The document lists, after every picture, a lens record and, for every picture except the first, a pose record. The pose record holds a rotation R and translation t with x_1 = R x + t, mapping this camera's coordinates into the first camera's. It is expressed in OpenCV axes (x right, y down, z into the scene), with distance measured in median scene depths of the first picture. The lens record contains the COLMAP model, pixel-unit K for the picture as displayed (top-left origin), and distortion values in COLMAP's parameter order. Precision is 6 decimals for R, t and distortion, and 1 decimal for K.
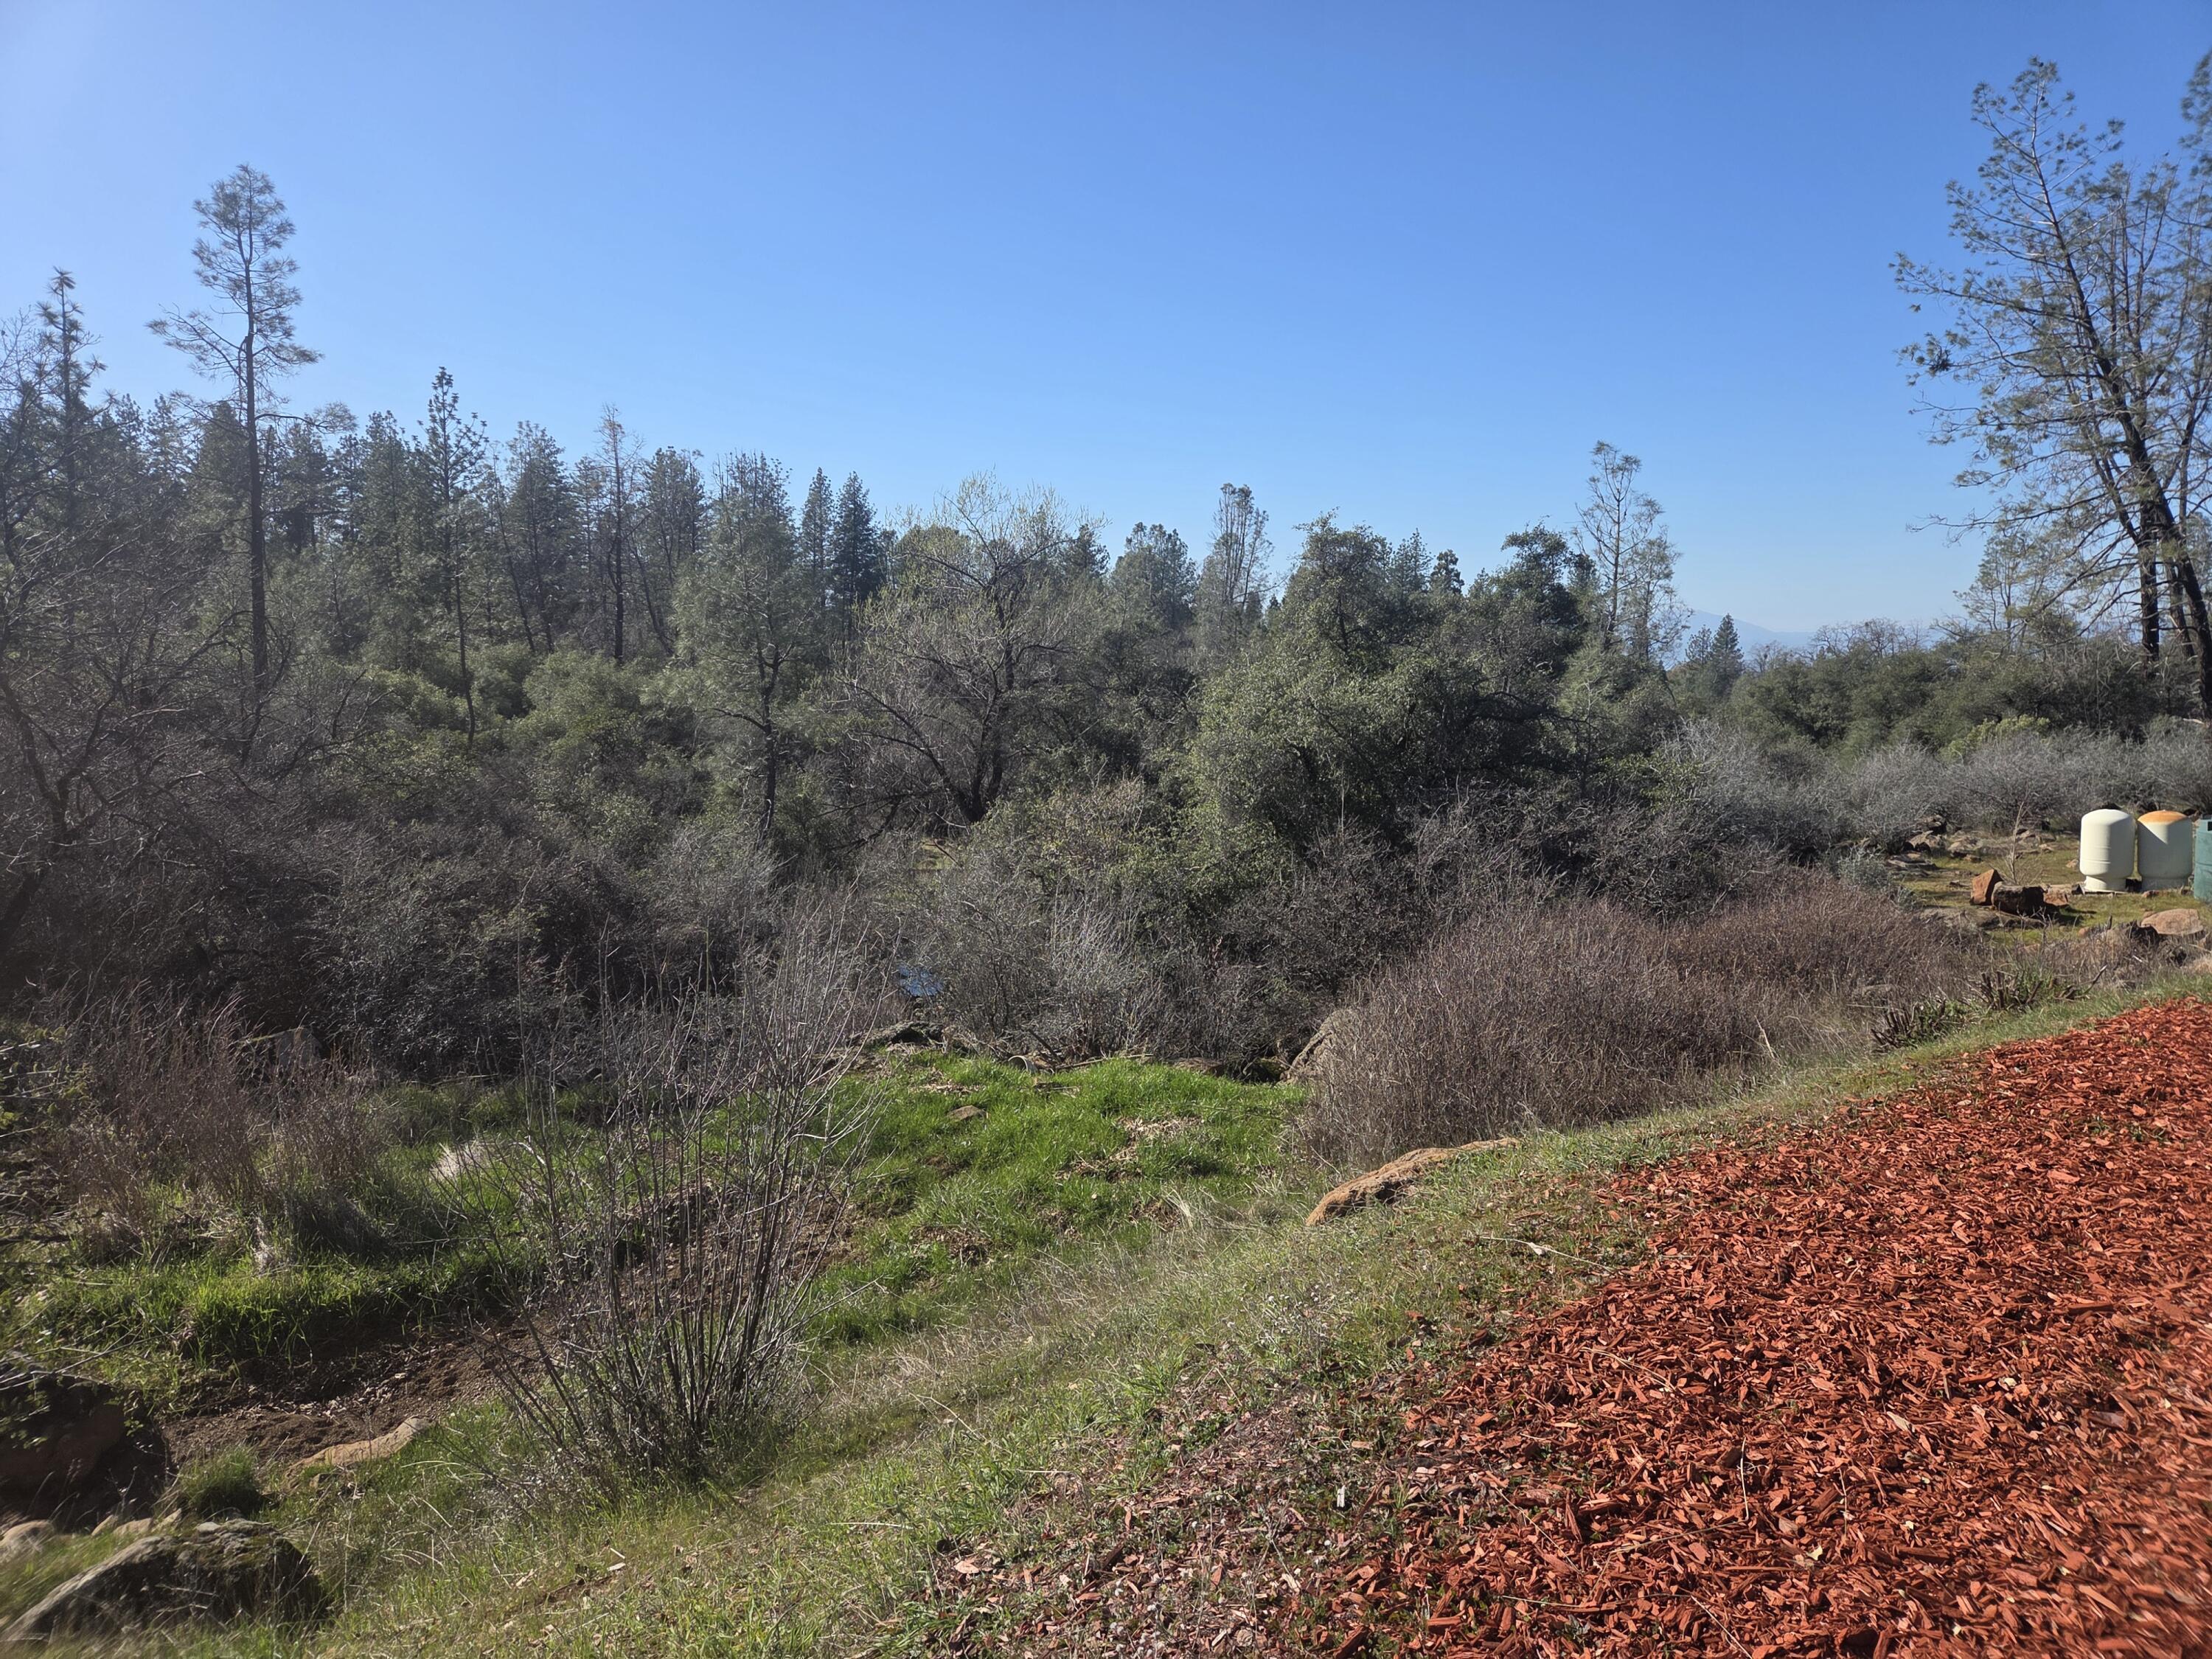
lens RADIAL K [[1470.5, 0, 1112.5], [0, 1470.5, 823.6], [0, 0, 1]] dist [0.068390, -0.056938]
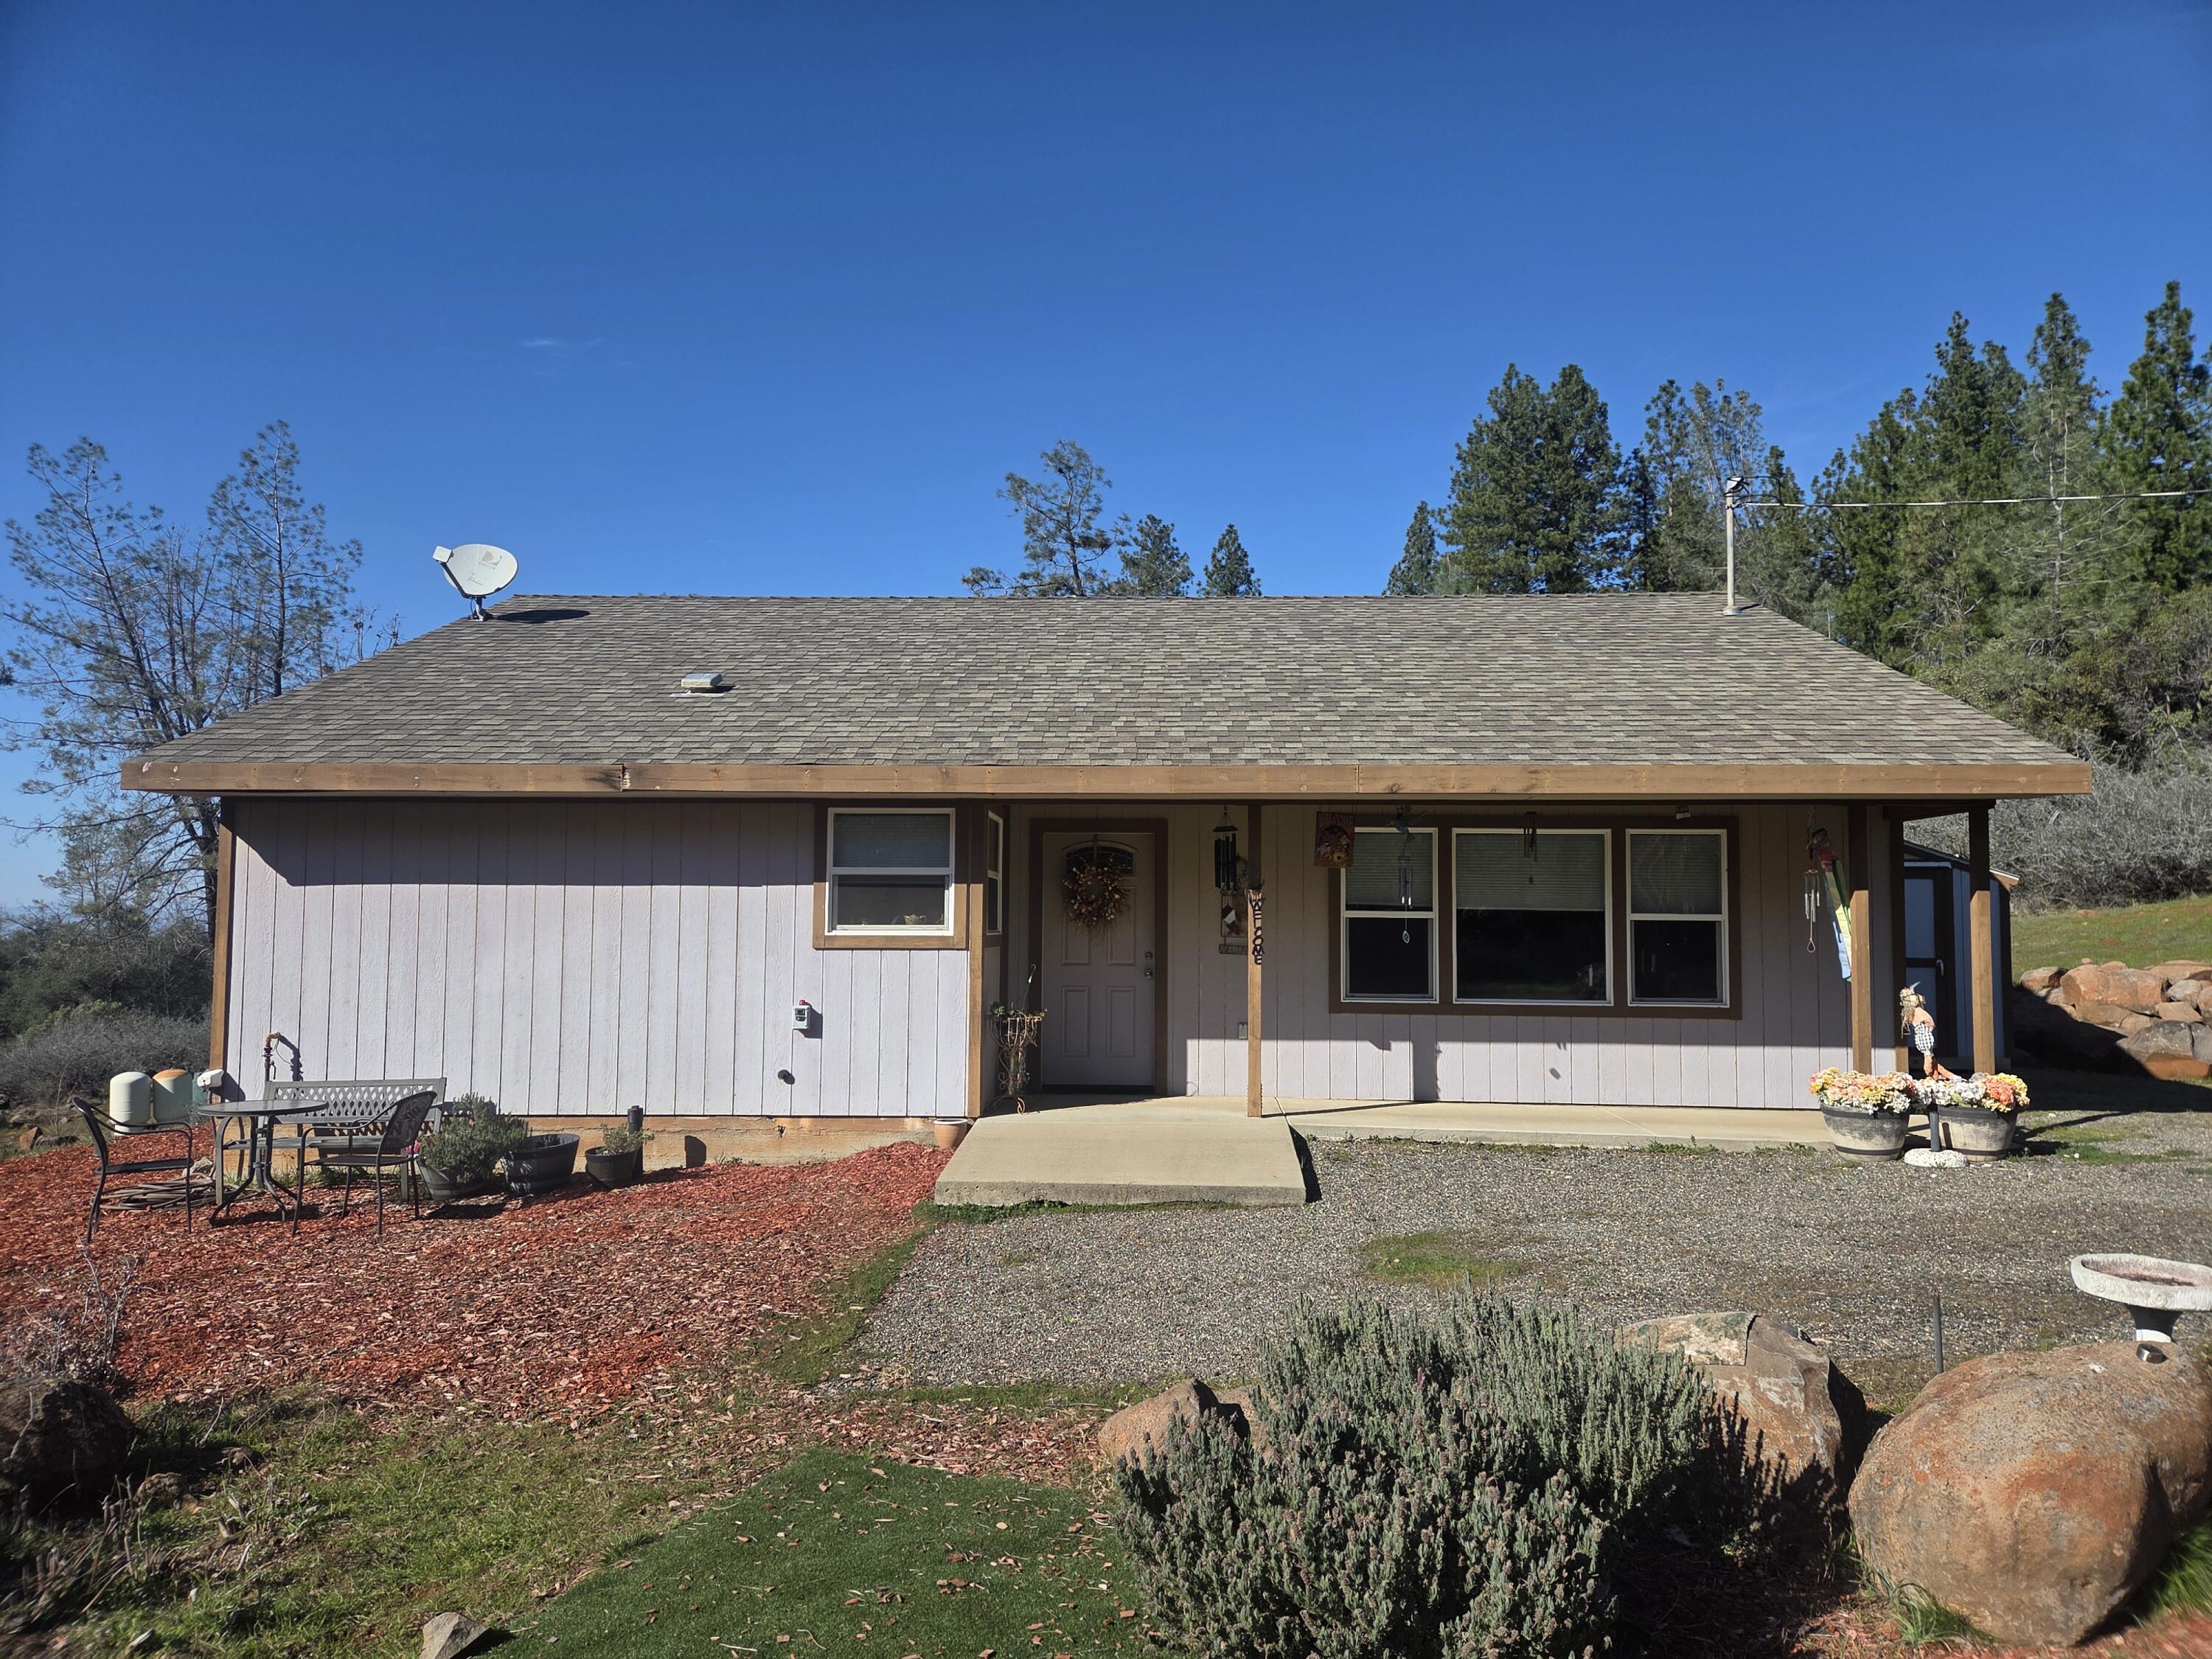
lens RADIAL K [[1466.5, 0, 1132.2], [0, 1466.5, 832.4], [0, 0, 1]] dist [0.075753, -0.073996]
pose [[0.422209, 0.057059, 0.904701, -0.075121], [0.106723, 0.987948, -0.112116, 0.010923], [-0.900194, 0.143889, 0.411031, -0.165585]]
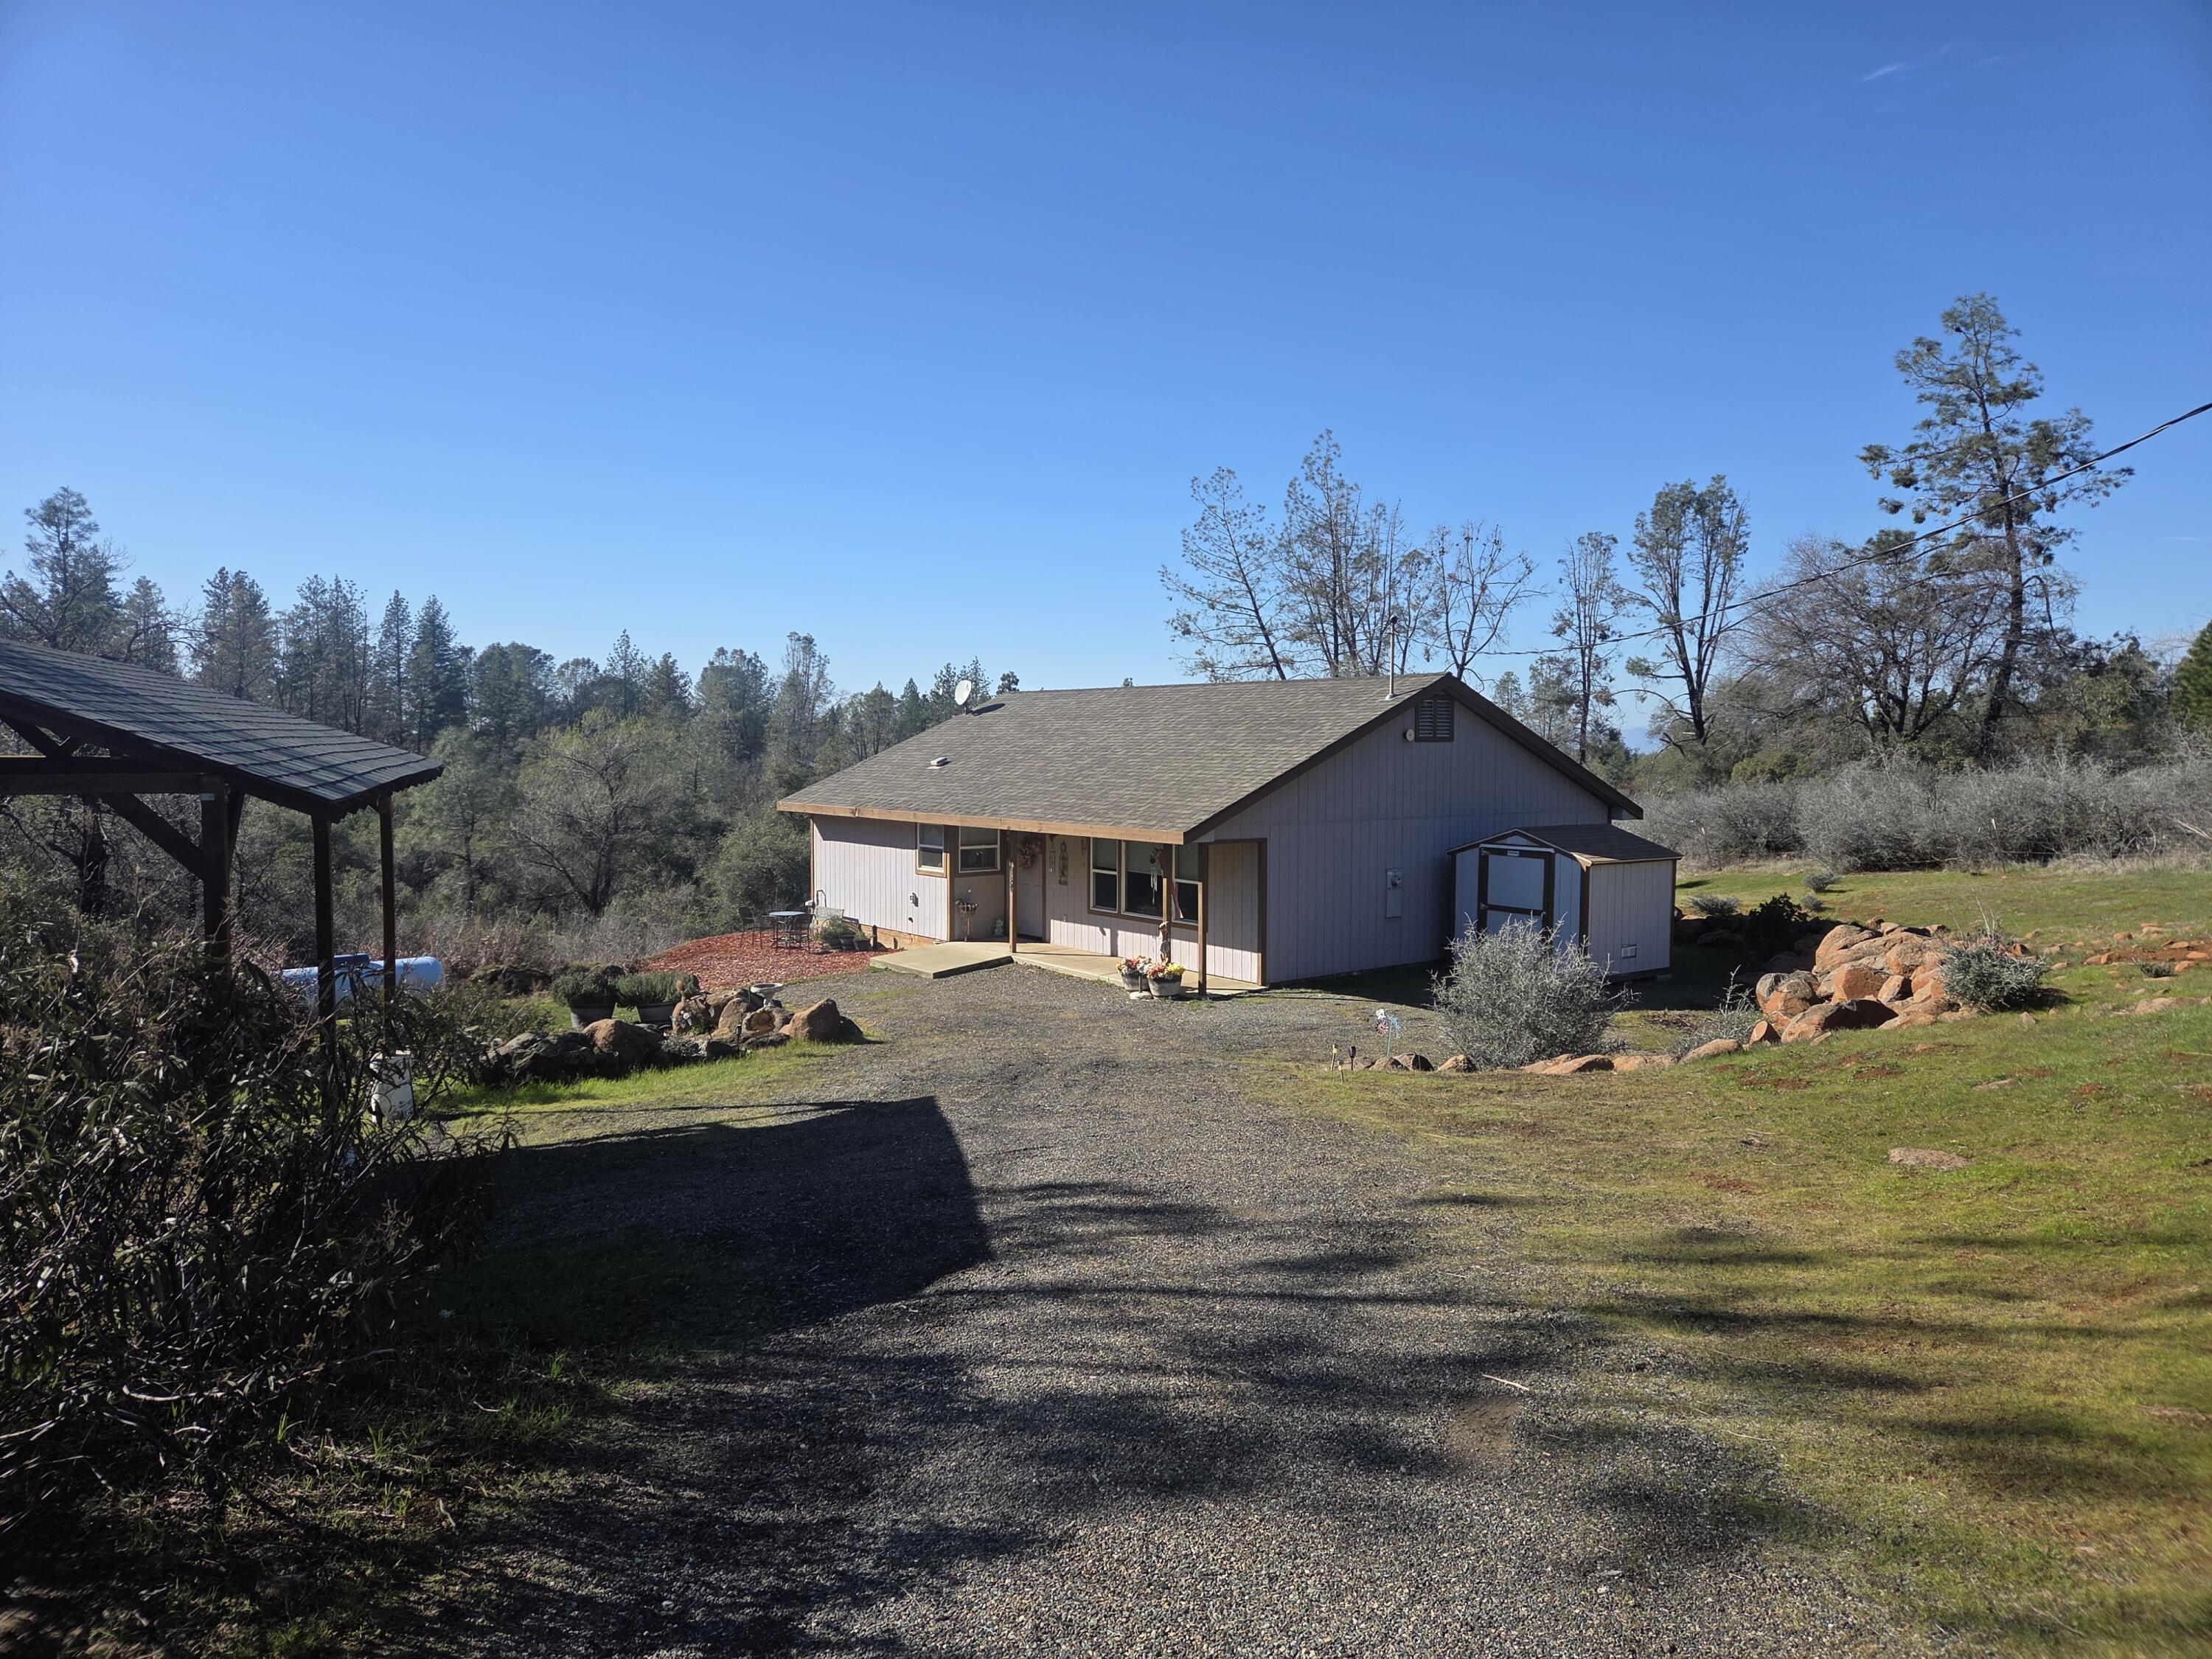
lens RADIAL K [[1470.5, 0, 1112.5], [0, 1470.5, 823.6], [0, 0, 1]] dist [0.068390, -0.056938]
pose [[0.963584, -0.012059, 0.267133, 0.019136], [0.030061, 0.997535, -0.063402, 0.017975], [-0.265710, 0.069124, 0.961572, -0.603794]]
